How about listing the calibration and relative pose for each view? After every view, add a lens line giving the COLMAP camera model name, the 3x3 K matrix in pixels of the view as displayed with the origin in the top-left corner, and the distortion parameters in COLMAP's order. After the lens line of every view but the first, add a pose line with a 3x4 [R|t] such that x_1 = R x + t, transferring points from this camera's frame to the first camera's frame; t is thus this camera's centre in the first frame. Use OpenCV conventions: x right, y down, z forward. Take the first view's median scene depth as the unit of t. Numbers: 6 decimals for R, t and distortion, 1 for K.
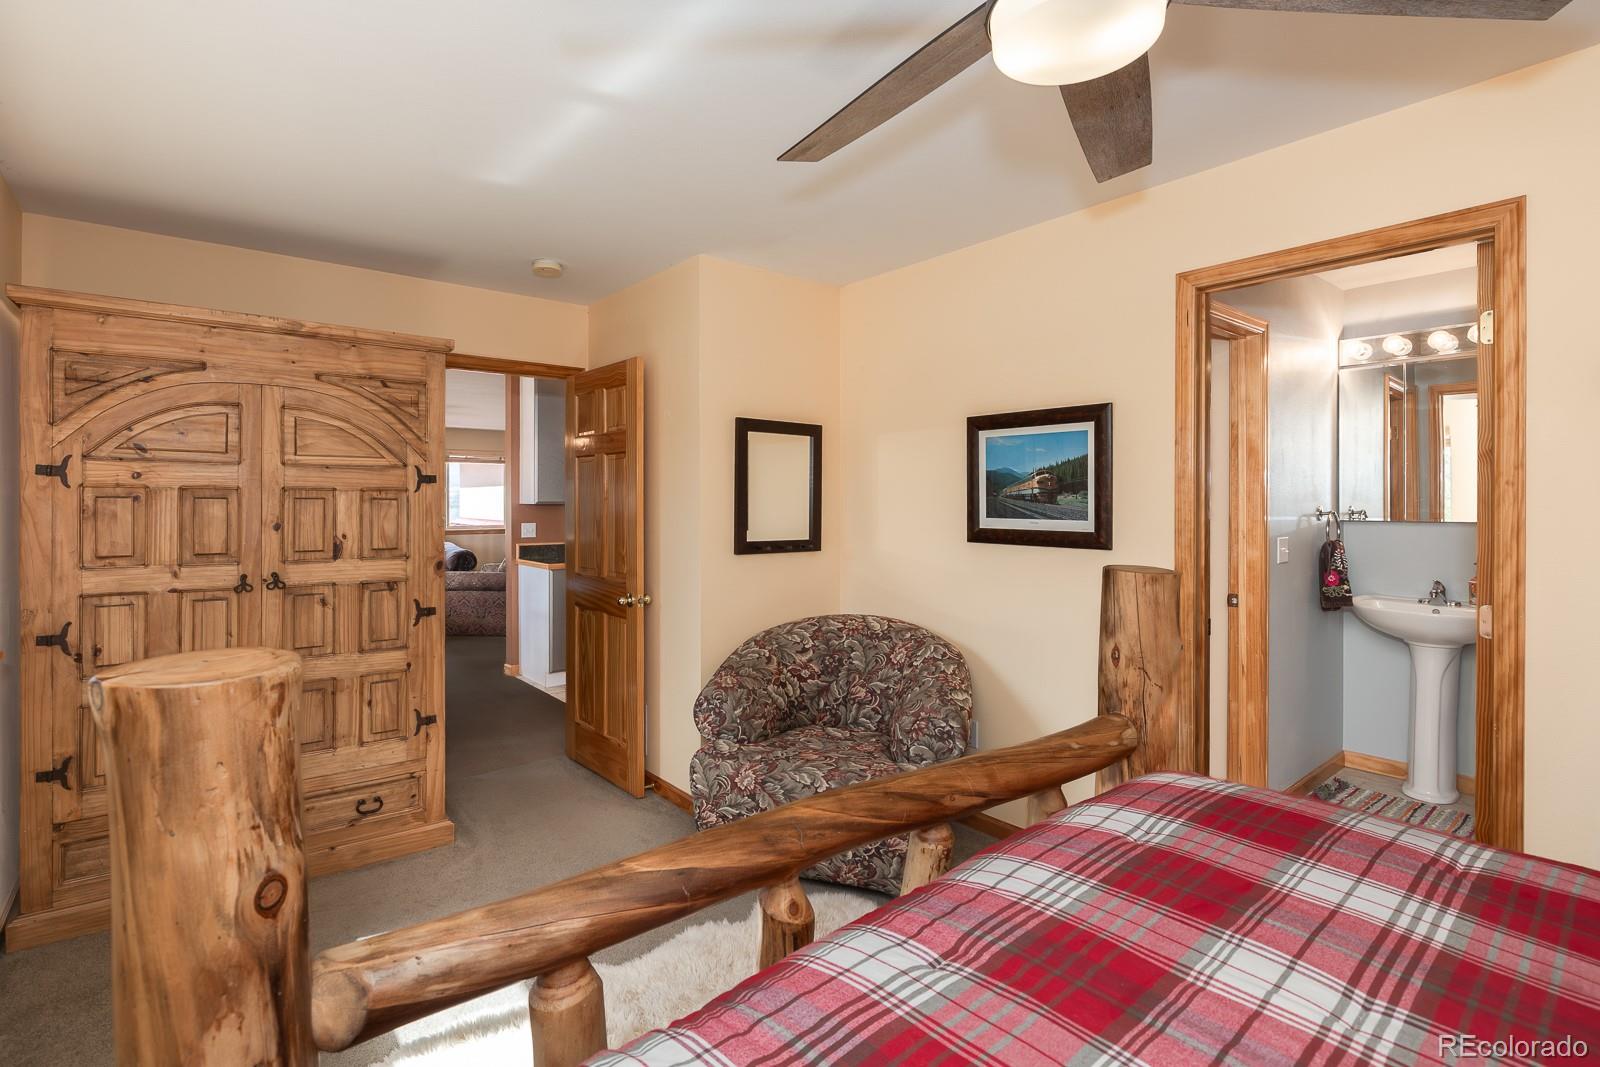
lens RADIAL K [[755.2, 0, 803.7], [0, 755.2, 505.1], [0, 0, 1]] dist [-0.003688, -0.000758]
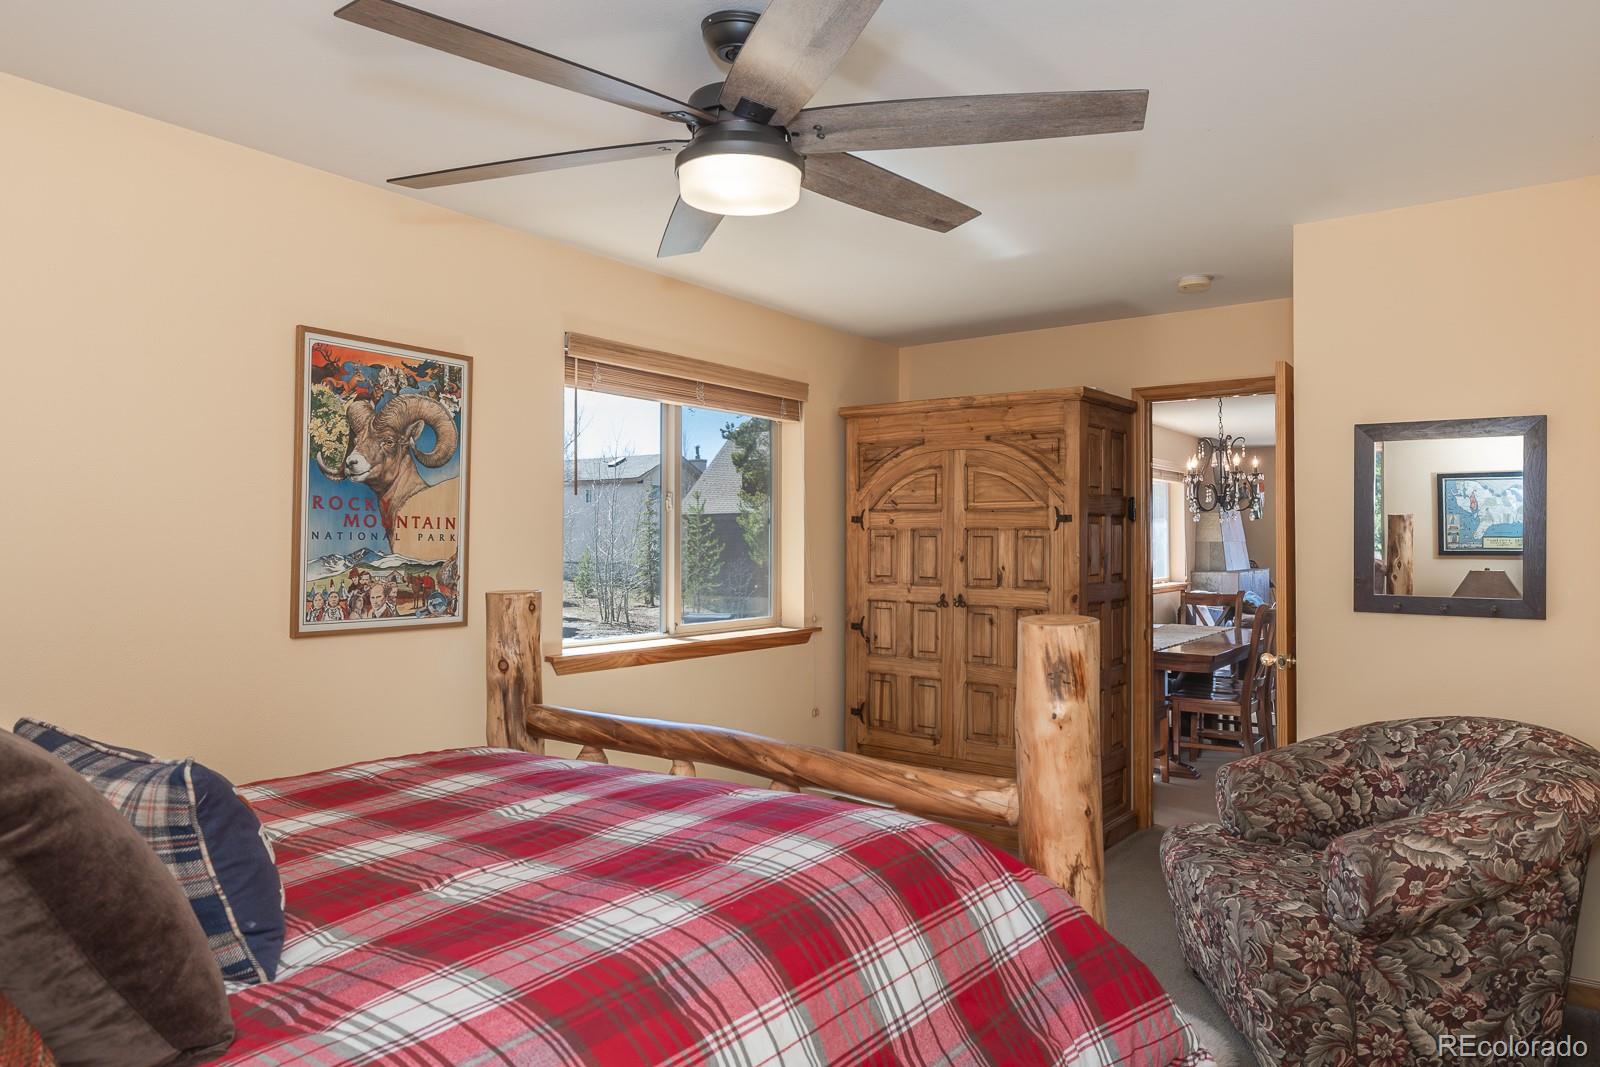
lens RADIAL K [[1035.9, 0, 800.5], [0, 1035.9, 531.4], [0, 0, 1]] dist [-0.000257, 0.000175]
pose [[0.261215, -0.007413, -0.965252, 0.927584], [-0.005370, 0.999944, -0.009132, -0.000253], [0.965266, 0.007569, 0.261160, 0.268140]]
